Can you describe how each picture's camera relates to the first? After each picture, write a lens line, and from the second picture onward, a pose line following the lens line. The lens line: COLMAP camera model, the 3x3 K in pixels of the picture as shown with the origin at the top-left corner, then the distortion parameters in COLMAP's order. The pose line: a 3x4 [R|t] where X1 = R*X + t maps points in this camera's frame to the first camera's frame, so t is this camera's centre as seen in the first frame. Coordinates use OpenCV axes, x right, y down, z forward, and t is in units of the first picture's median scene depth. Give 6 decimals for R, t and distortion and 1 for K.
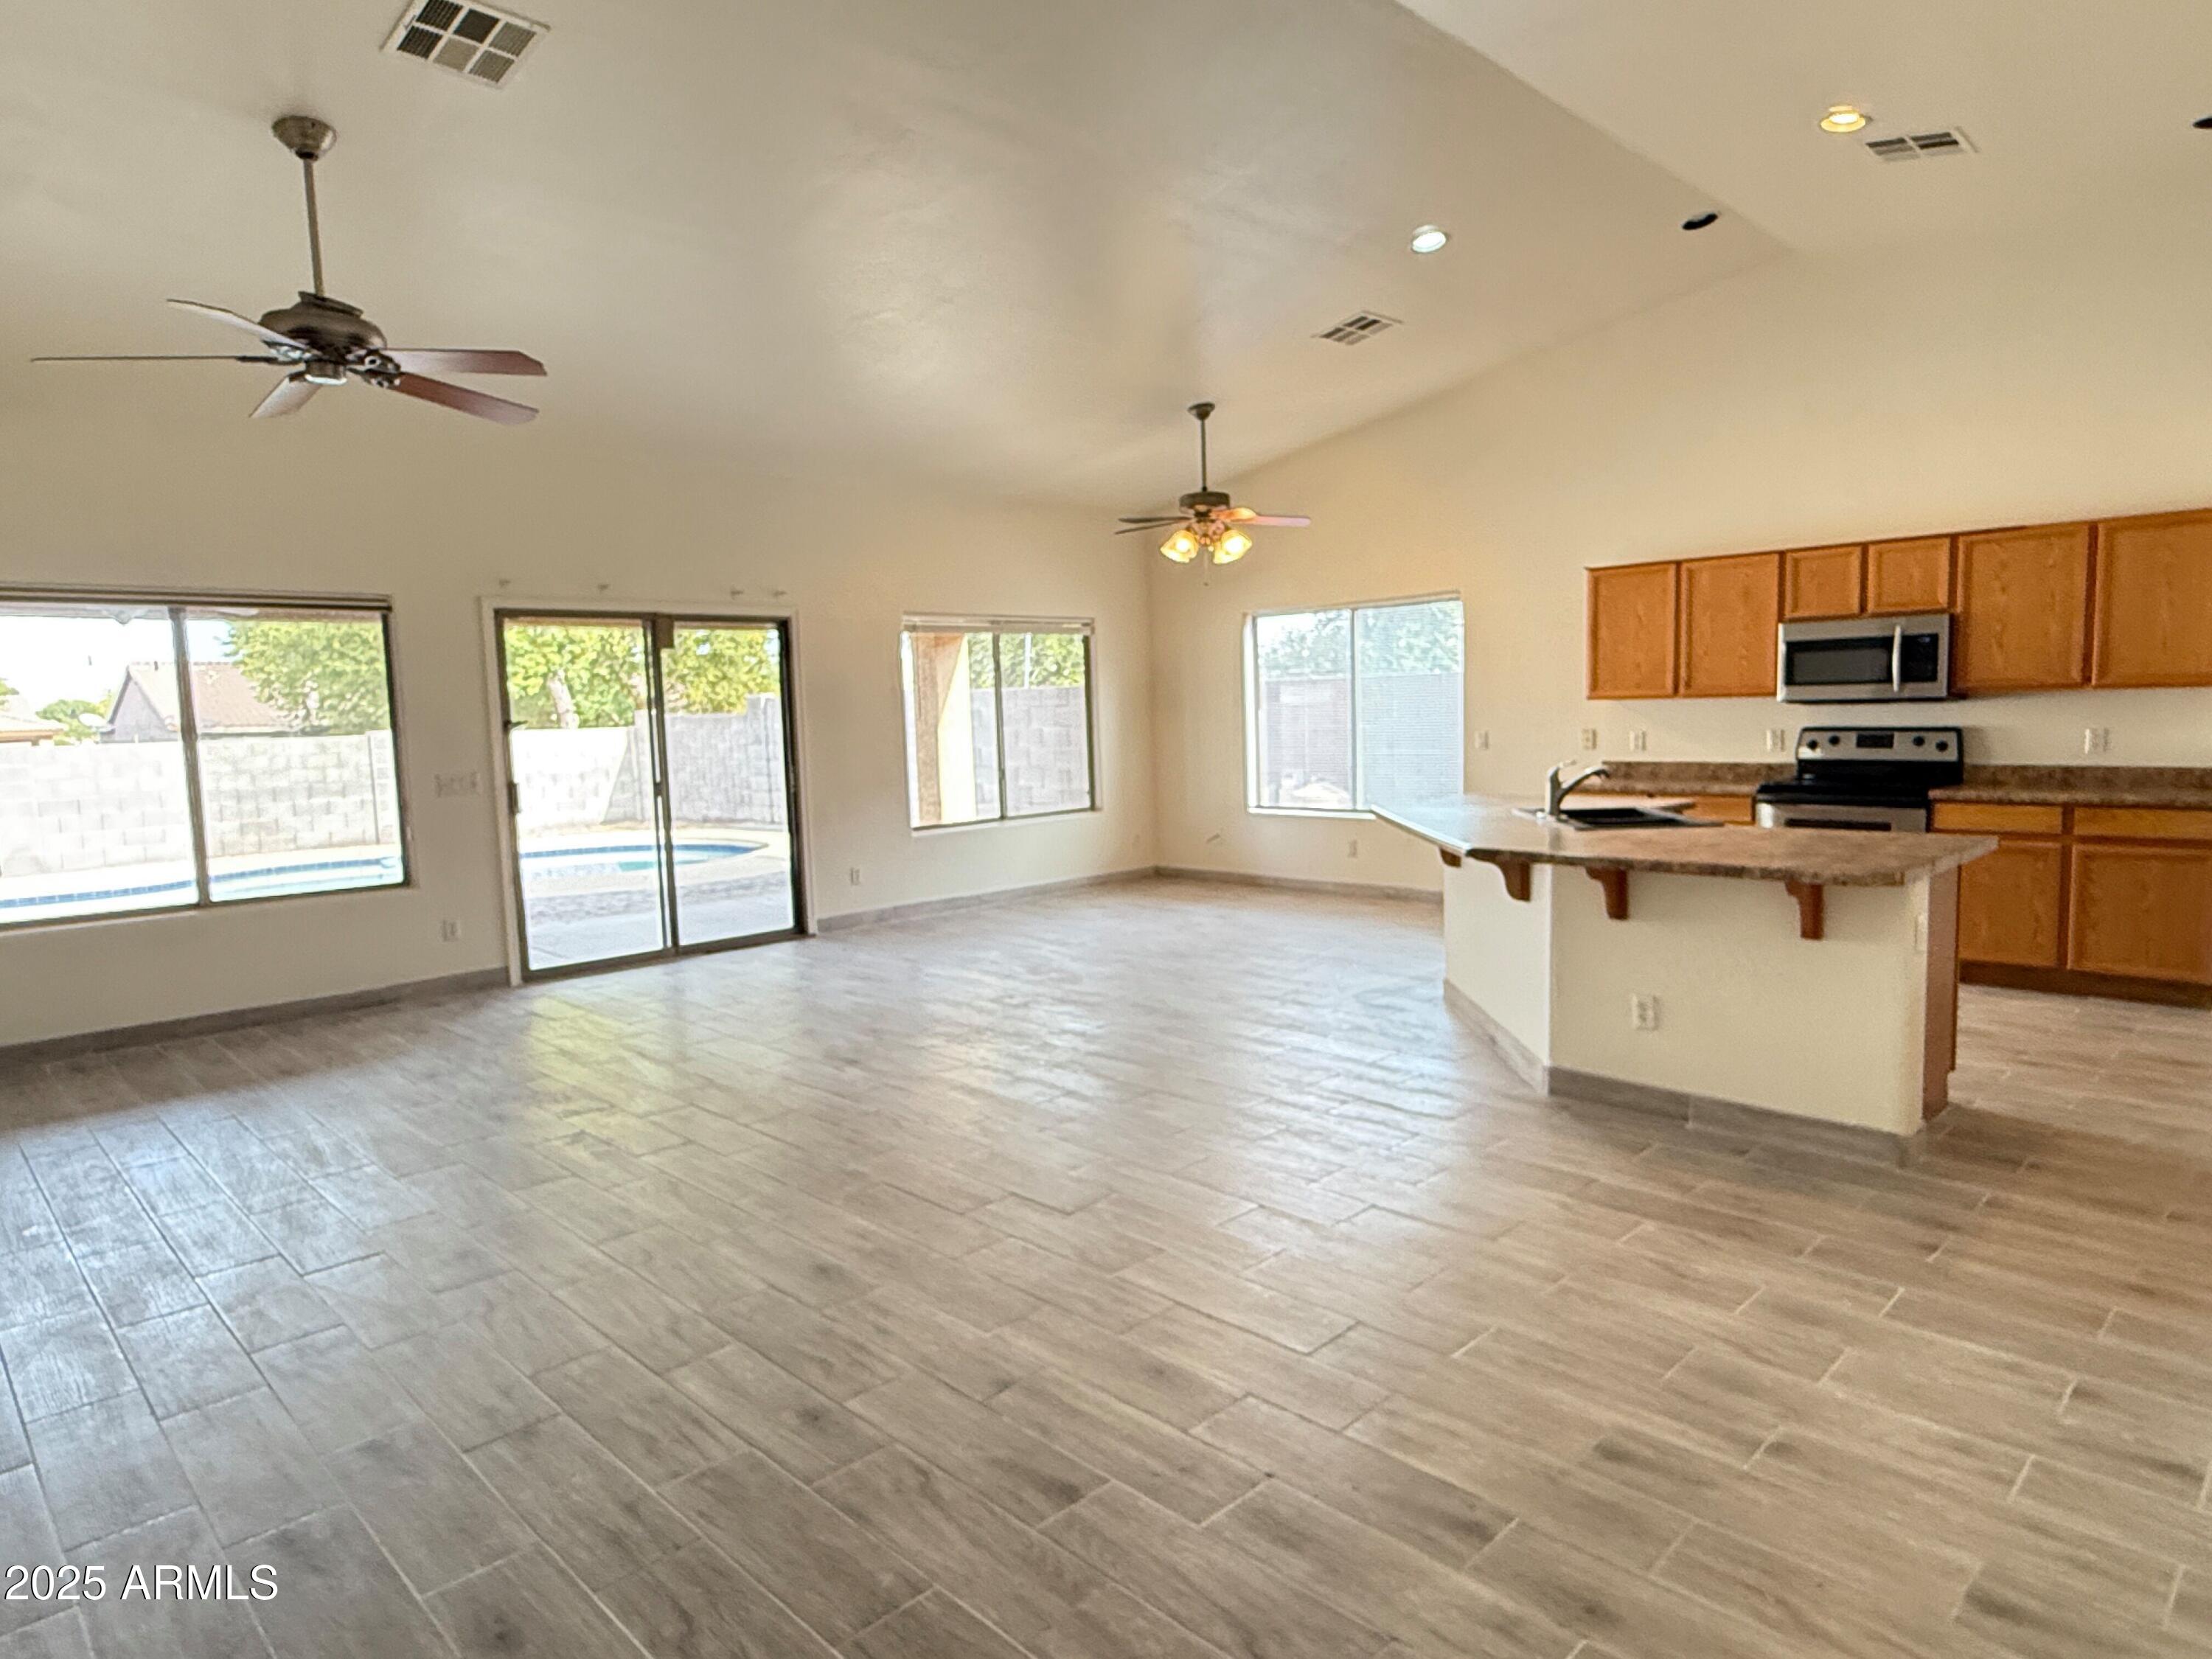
lens RADIAL K [[1300.2, 0, 1096.4], [0, 1300.2, 835.3], [0, 0, 1]] dist [0.004302, 0.001072]
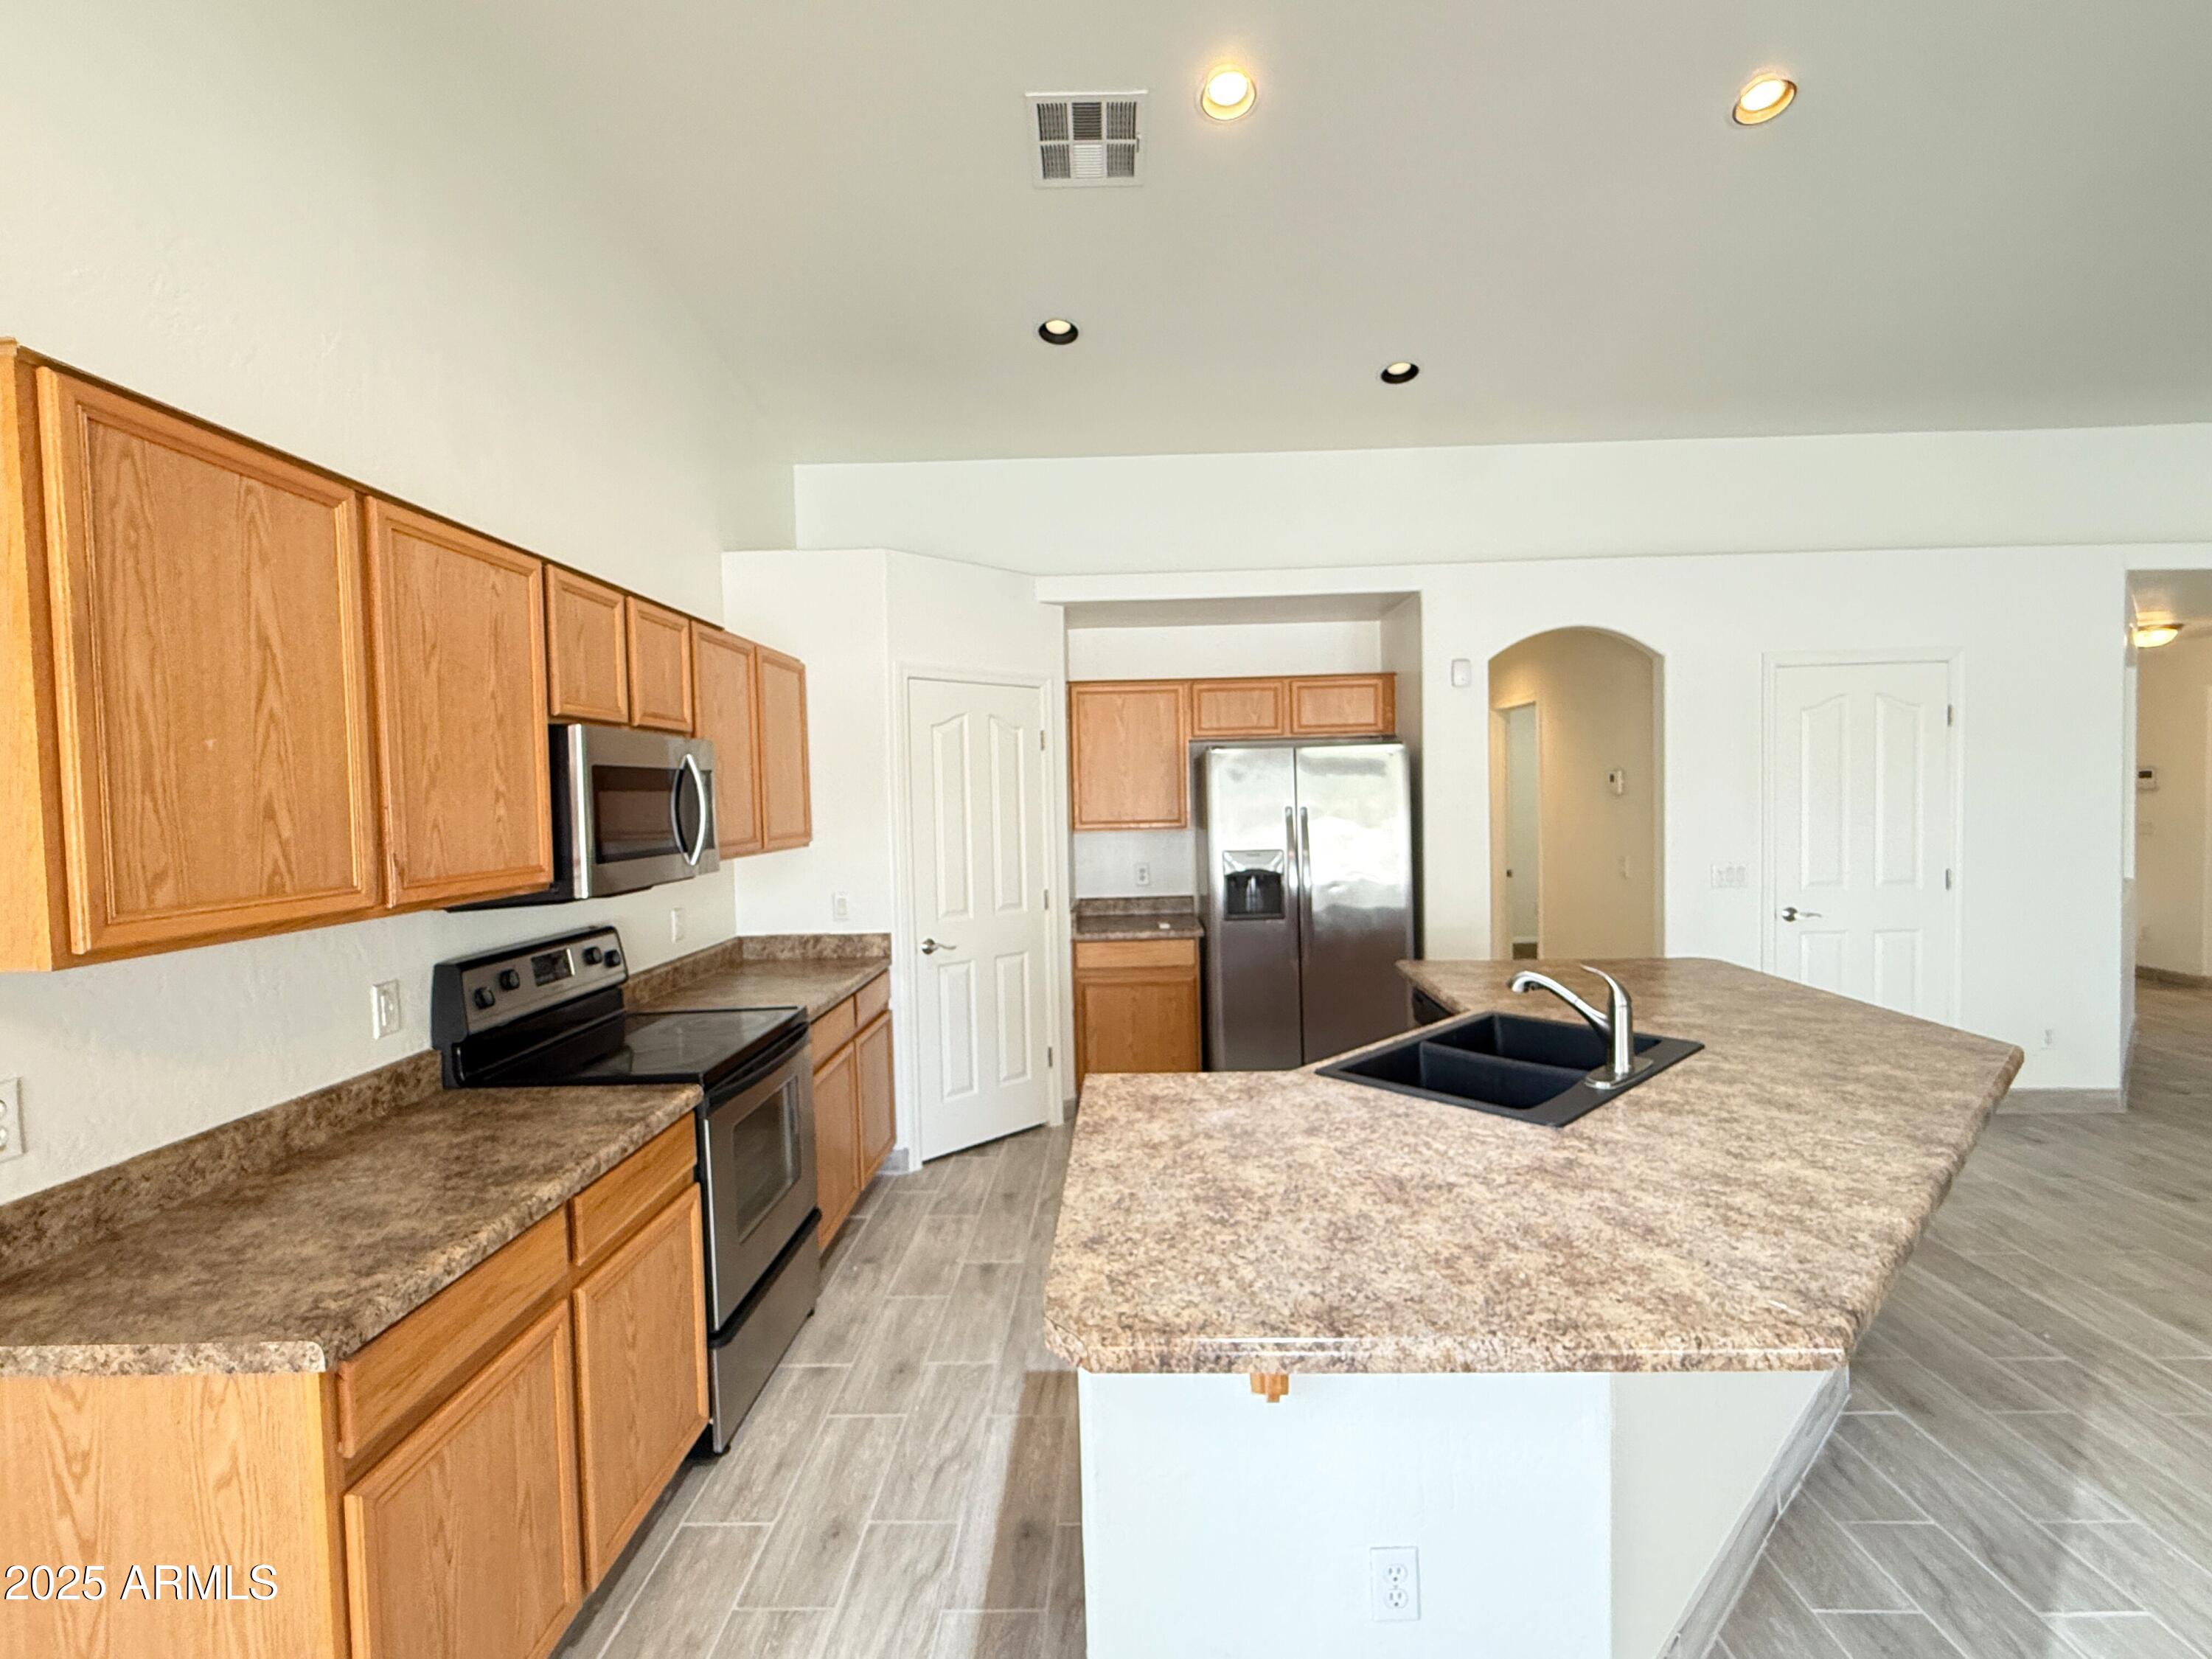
lens RADIAL K [[1010.4, 0, 1106.4], [0, 1010.4, 831.0], [0, 0, 1]] dist [-0.001212, 0.000655]
pose [[-0.696534, 0.018391, 0.717288, 0.149835], [0.114996, 0.989611, 0.086295, -0.130484], [-0.708249, 0.142592, -0.691412, 1.072605]]
